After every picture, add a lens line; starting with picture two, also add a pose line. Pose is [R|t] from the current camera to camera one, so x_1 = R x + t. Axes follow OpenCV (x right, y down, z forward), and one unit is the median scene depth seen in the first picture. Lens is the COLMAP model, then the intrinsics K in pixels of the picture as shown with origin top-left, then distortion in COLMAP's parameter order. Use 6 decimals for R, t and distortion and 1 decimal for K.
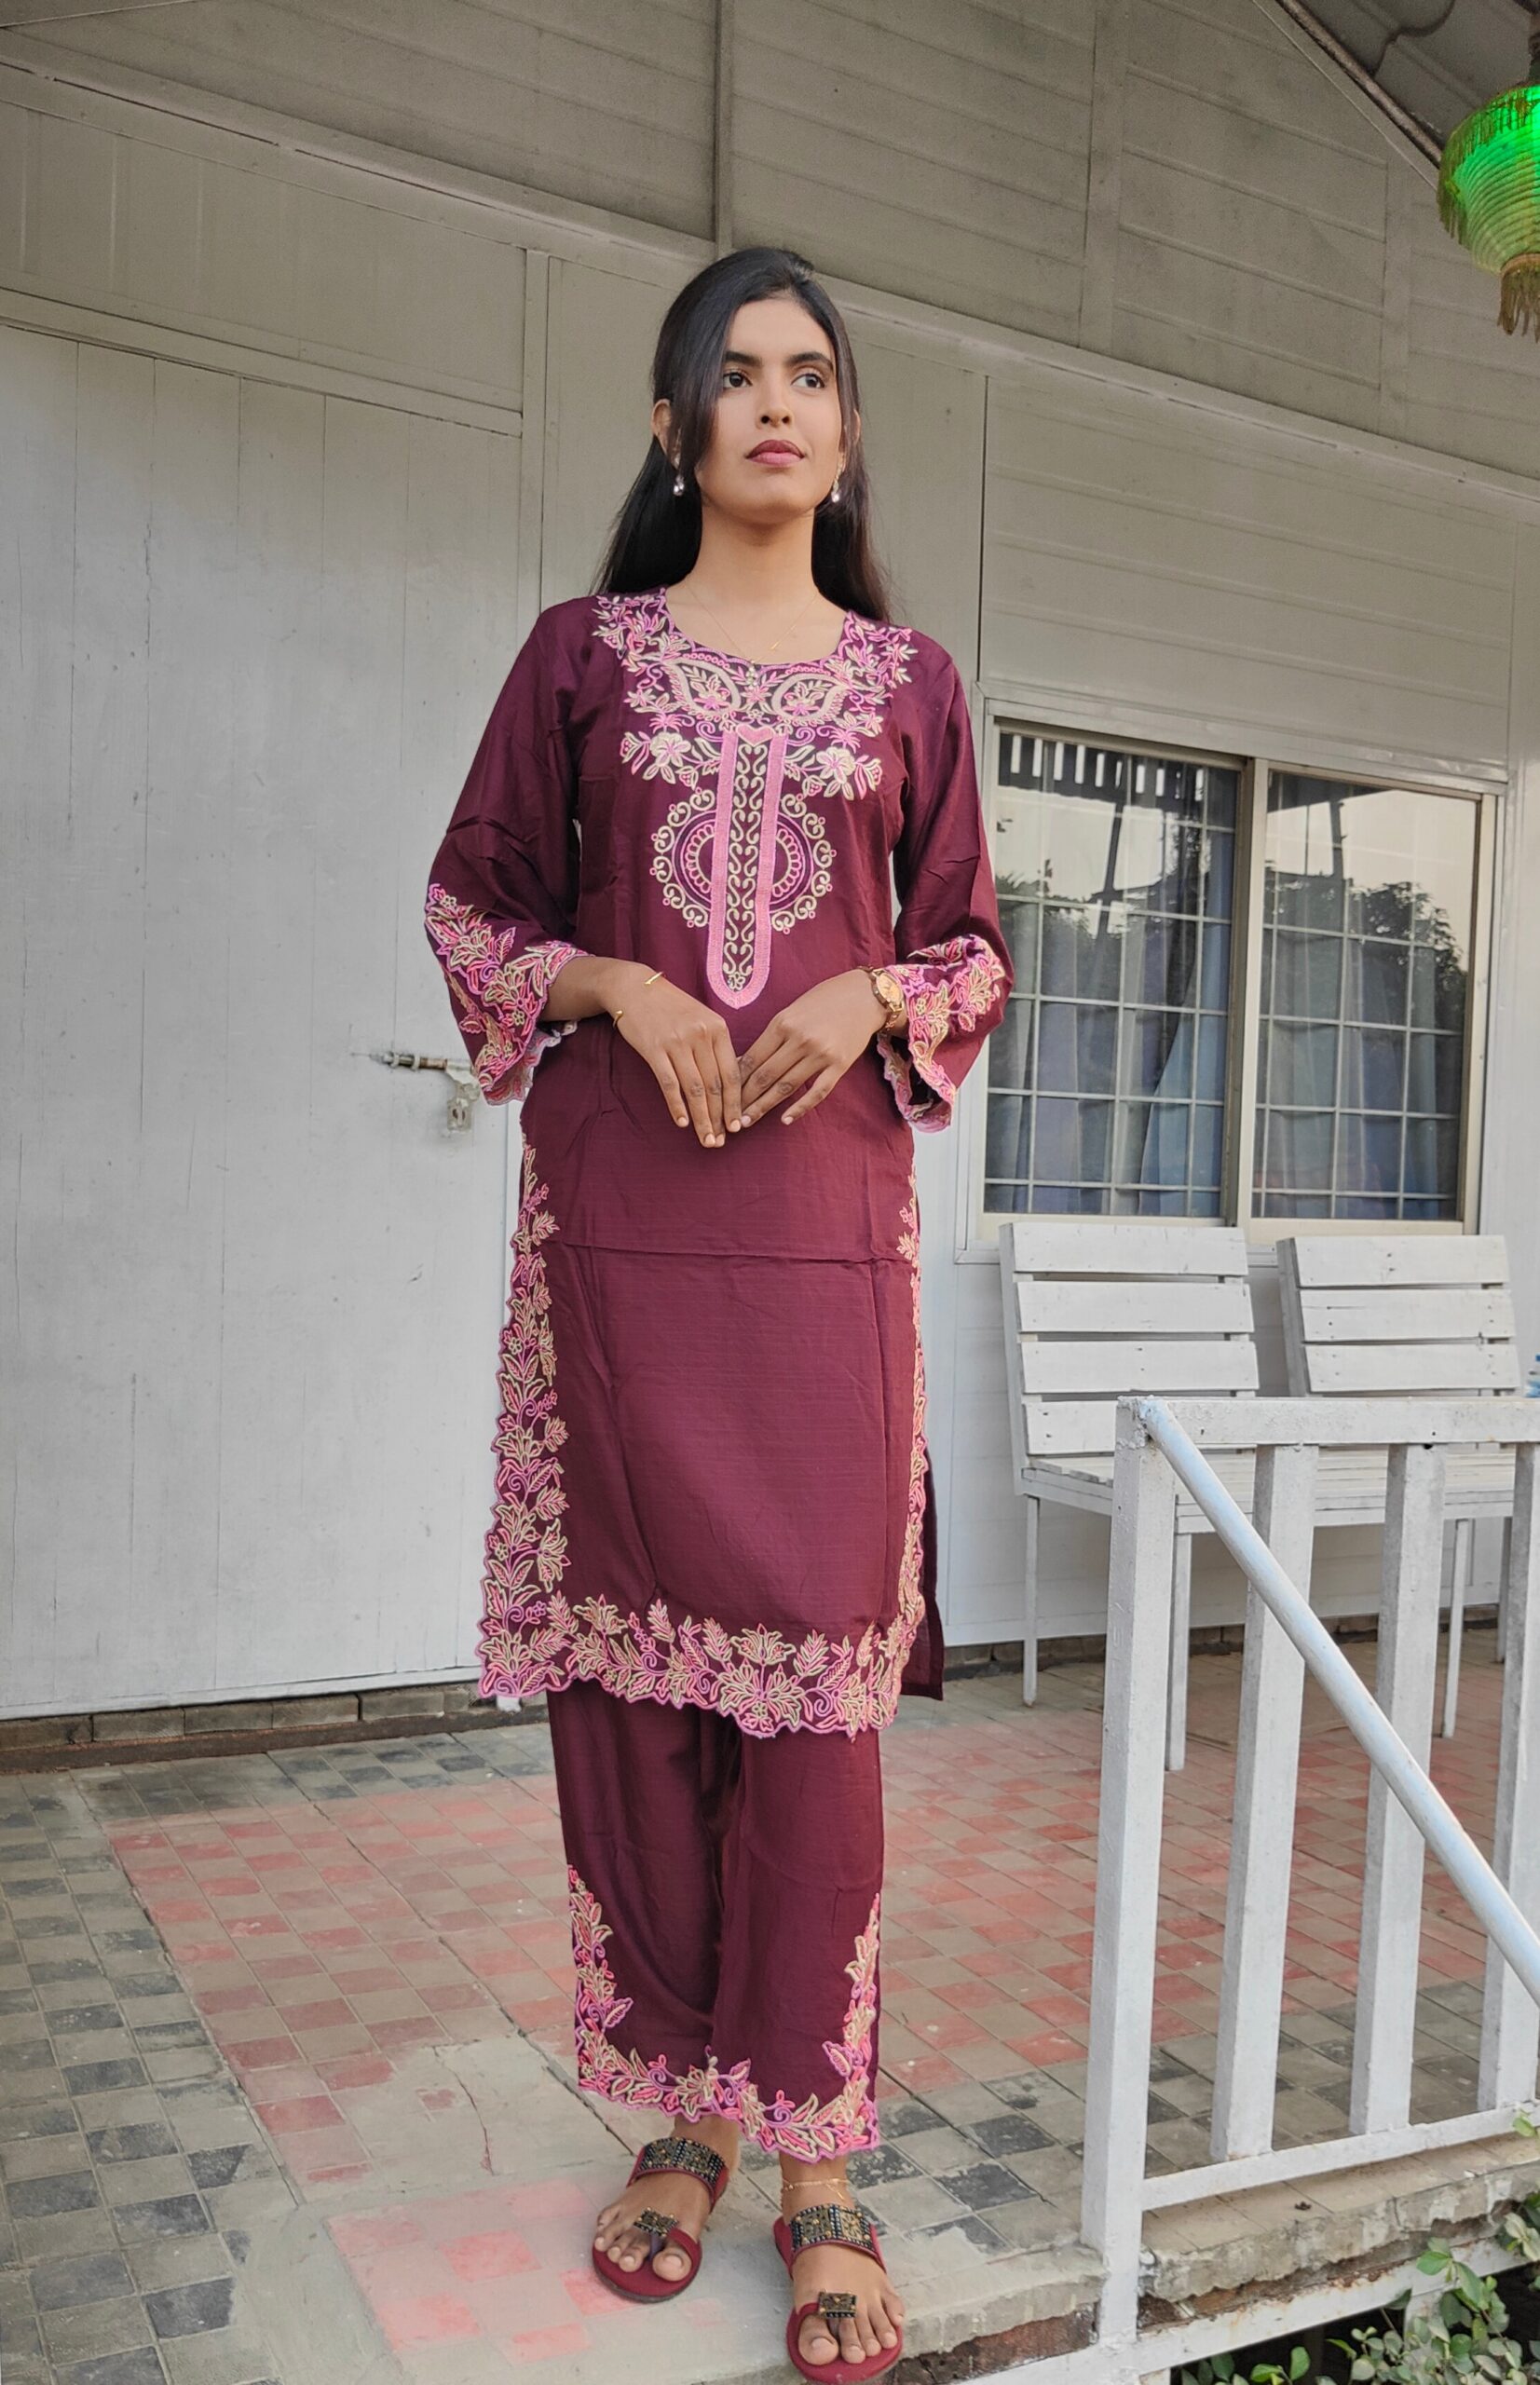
lens RADIAL K [[2103.1, 0, 825.9], [0, 2103.1, 1288.6], [0, 0, 1]] dist [-0.008703, 0.010822]
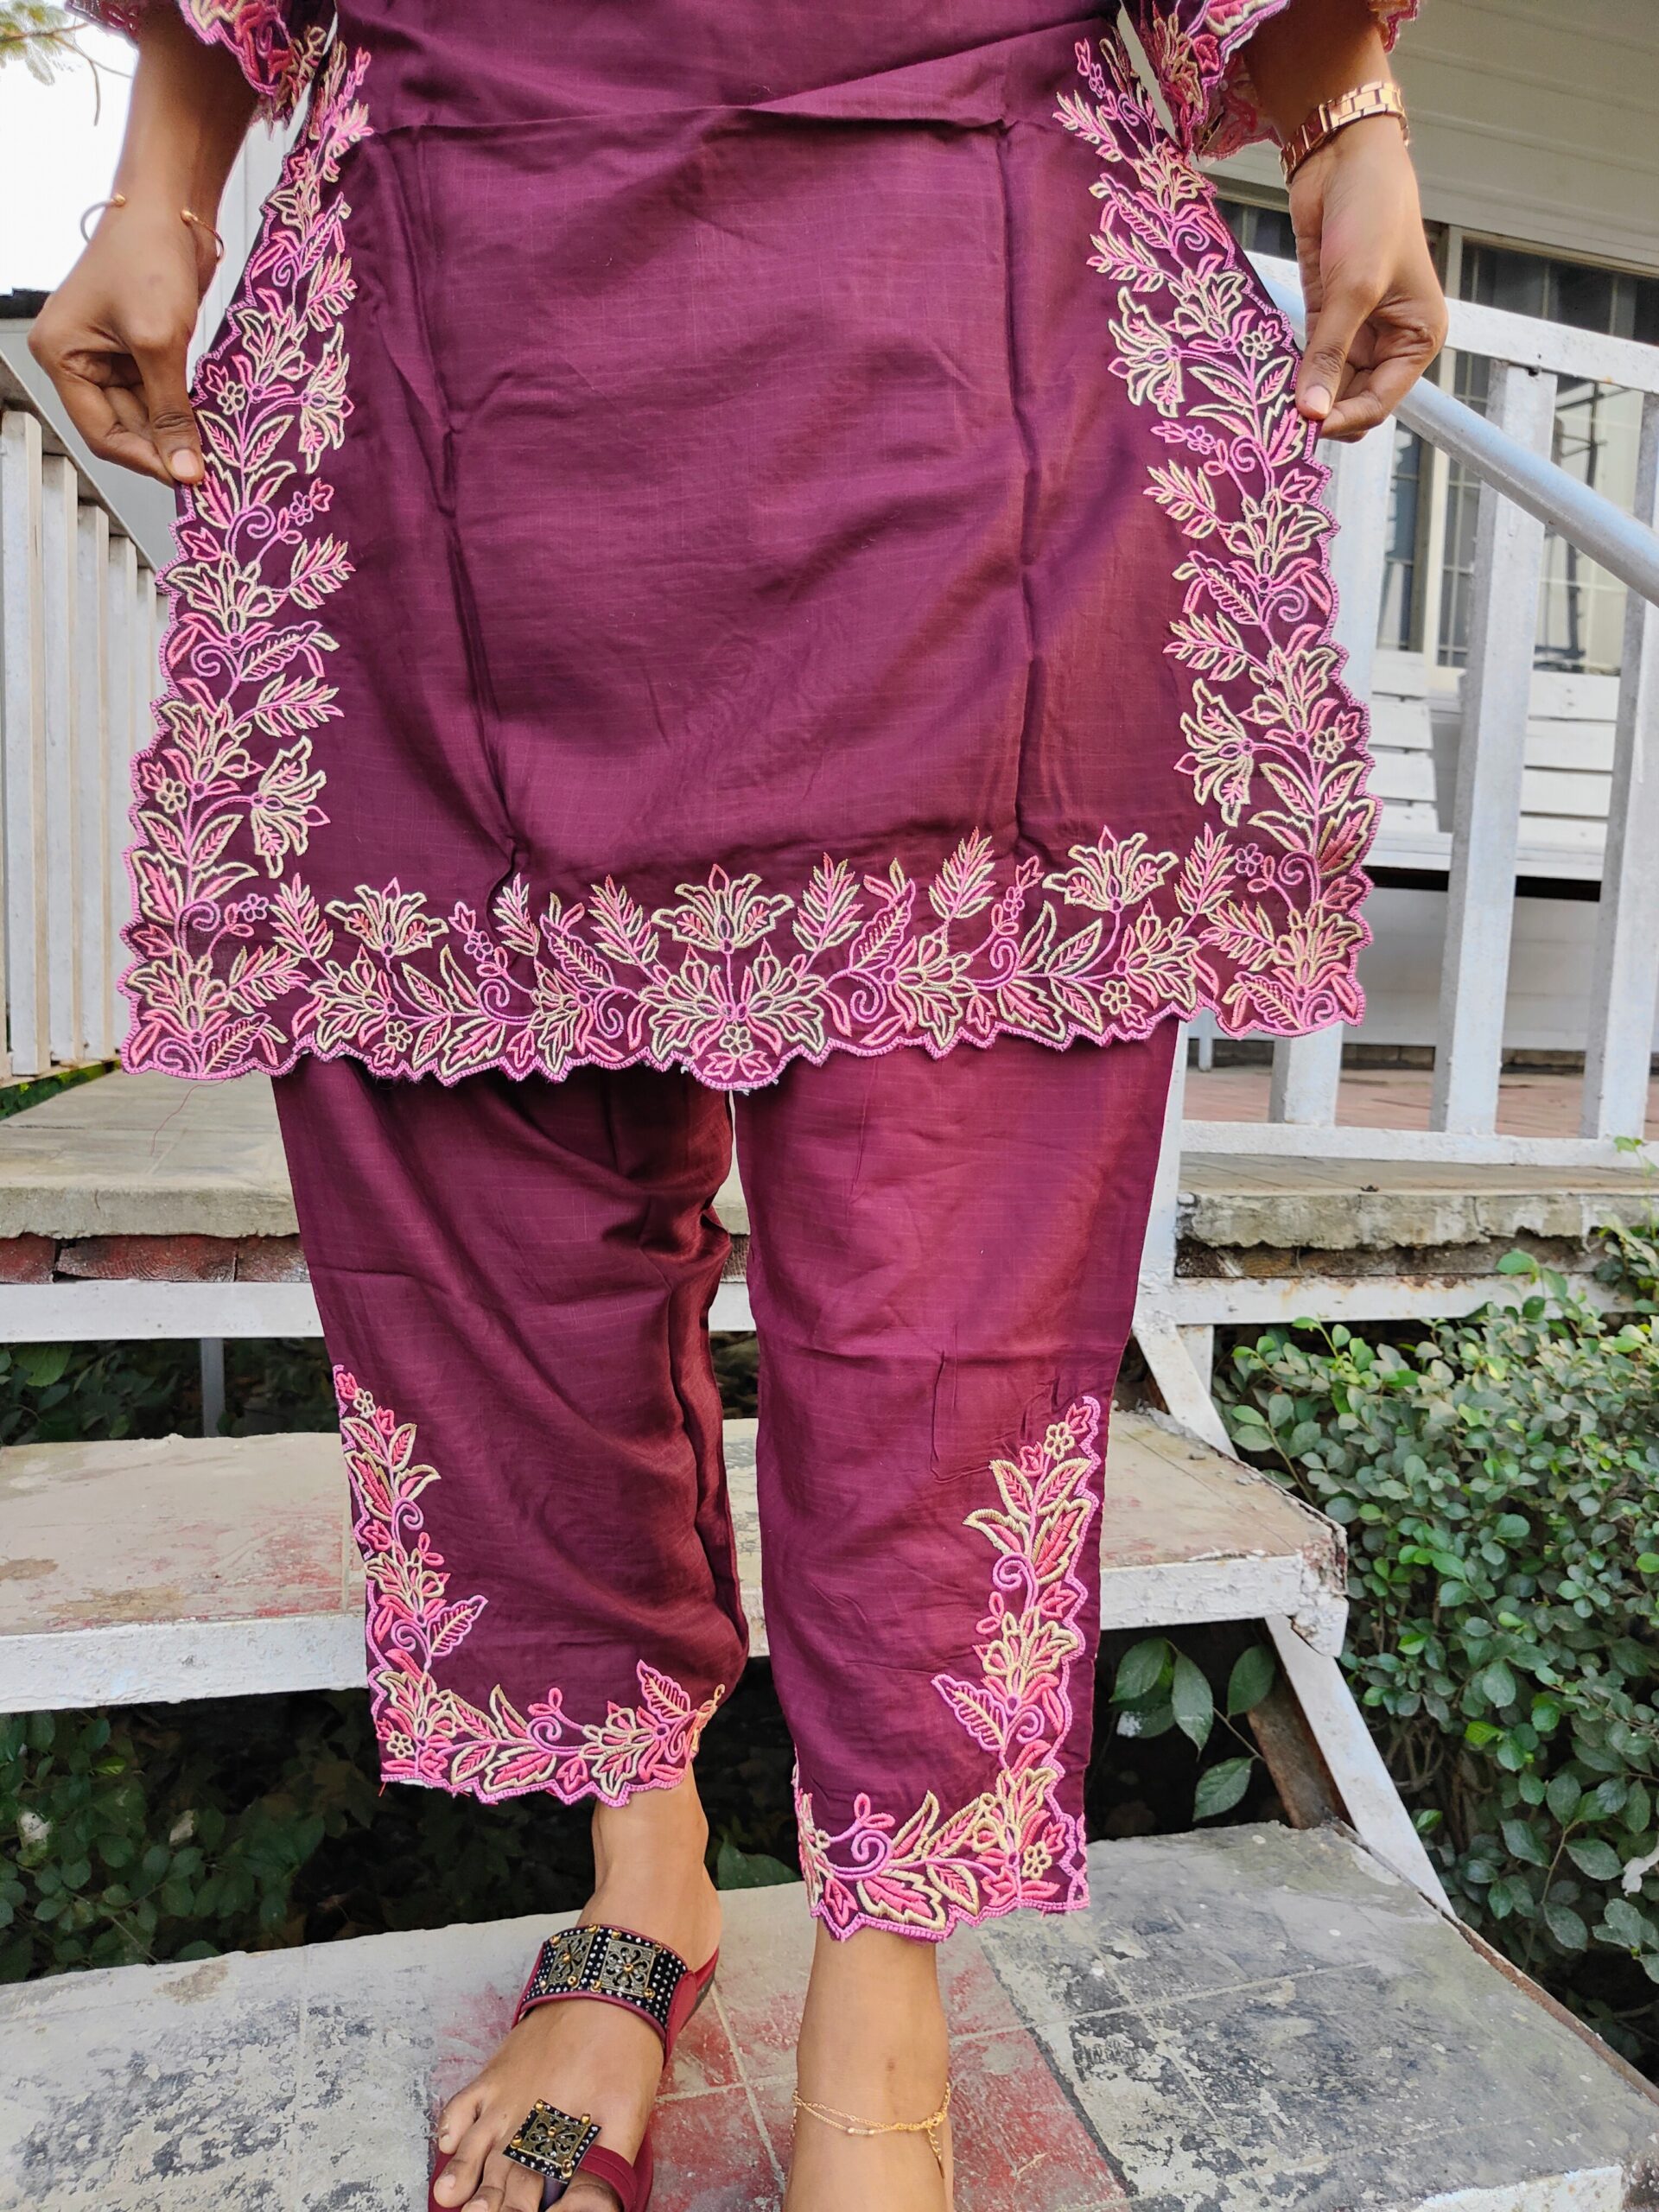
lens RADIAL K [[1627.3, 0, 847.6], [0, 1627.3, 1168.0], [0, 0, 1]] dist [-0.008695, 0.008996]
pose [[0.982581, 0.016875, -0.185065, 0.083115], [-0.009618, 0.999152, 0.040037, 0.252848], [0.185584, -0.037559, 0.981910, 0.149451]]
